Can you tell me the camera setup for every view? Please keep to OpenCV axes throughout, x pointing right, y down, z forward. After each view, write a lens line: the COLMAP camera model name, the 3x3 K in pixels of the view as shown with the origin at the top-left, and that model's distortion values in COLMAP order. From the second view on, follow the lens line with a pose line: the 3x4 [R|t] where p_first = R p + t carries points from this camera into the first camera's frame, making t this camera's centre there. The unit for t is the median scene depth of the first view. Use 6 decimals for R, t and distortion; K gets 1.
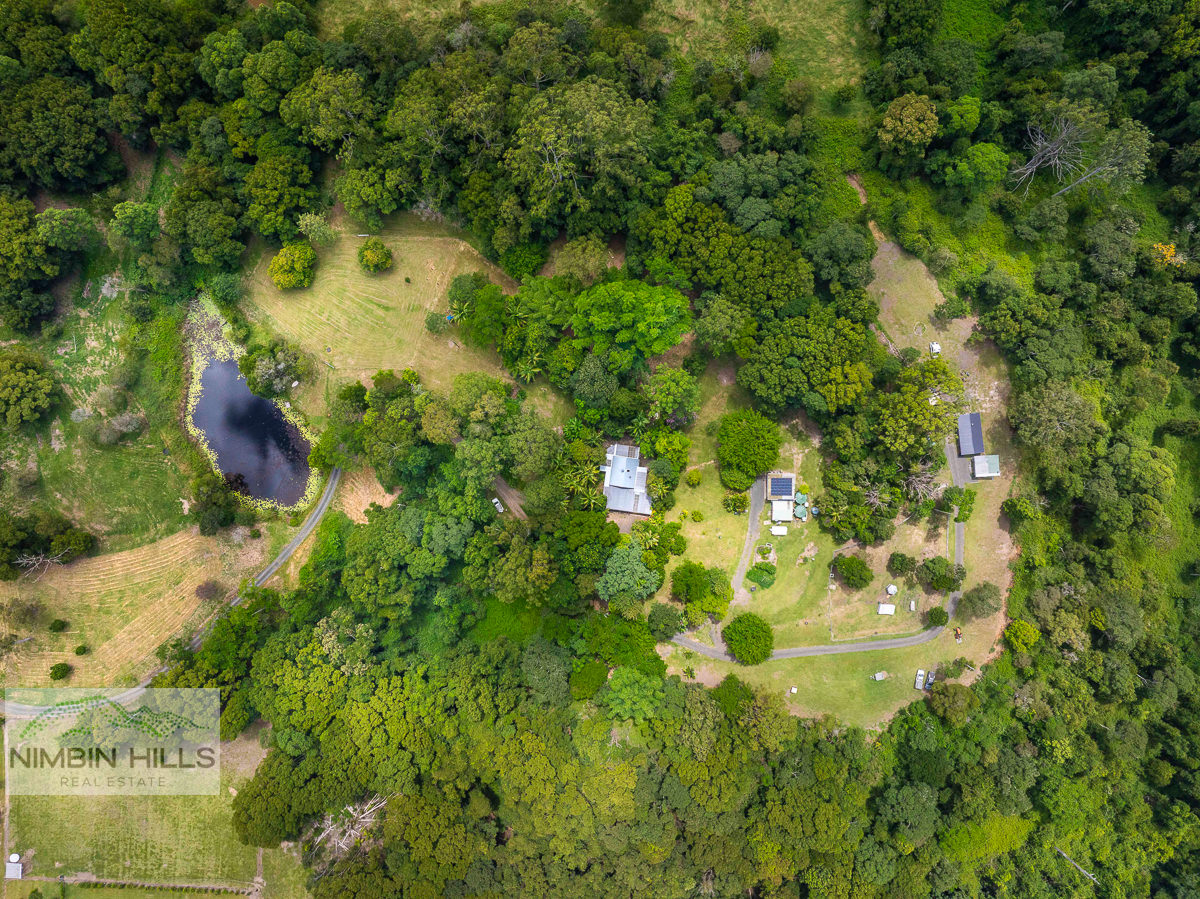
lens RADIAL K [[840.6, 0, 598.6], [0, 840.6, 442.7], [0, 0, 1]] dist [-0.042064, 0.013257]
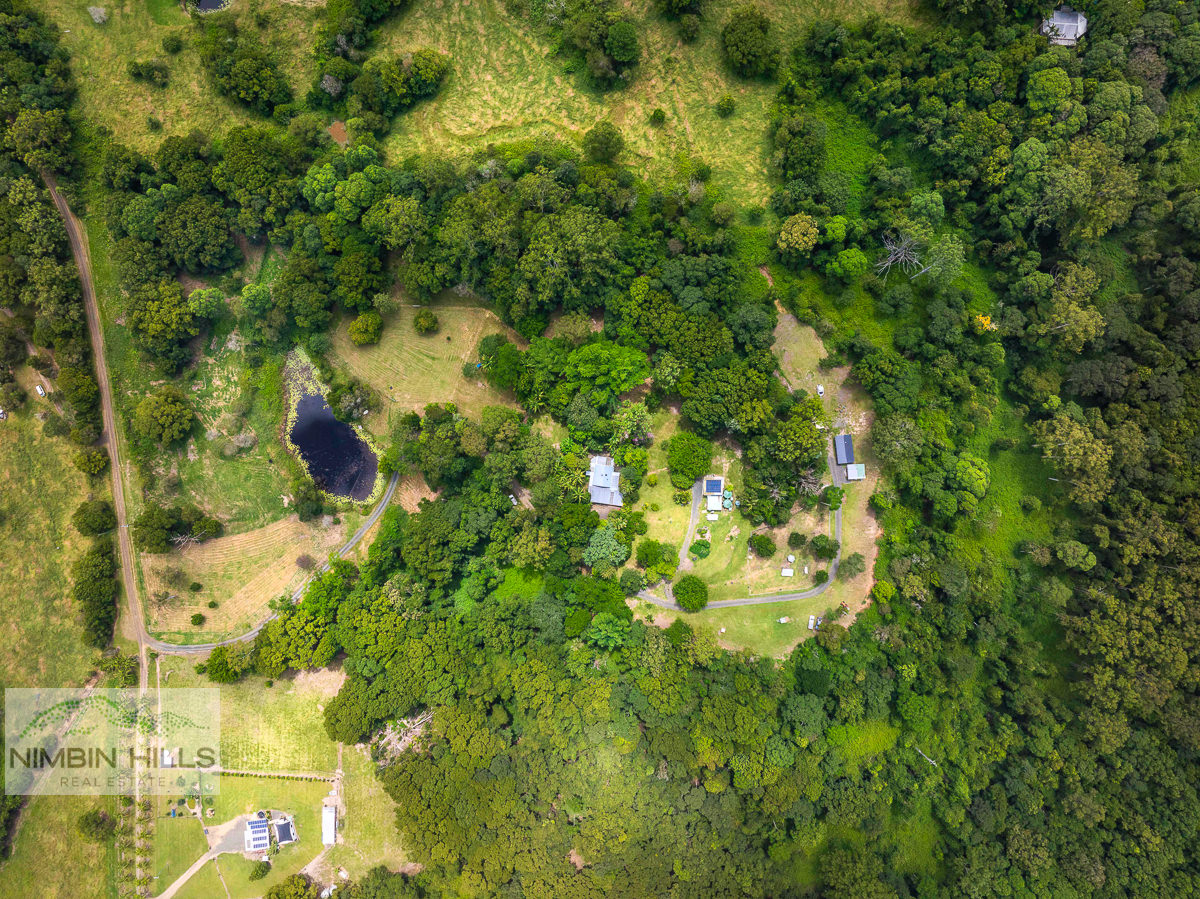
lens RADIAL K [[840.6, 0, 602.5], [0, 840.6, 452.4], [0, 0, 1]] dist [-0.042064, 0.013257]
pose [[0.999998, 0.000512, 0.001727, 0.027619], [-0.000508, 0.999998, -0.001895, -0.001832], [-0.001728, 0.001894, 0.999997, -0.420098]]
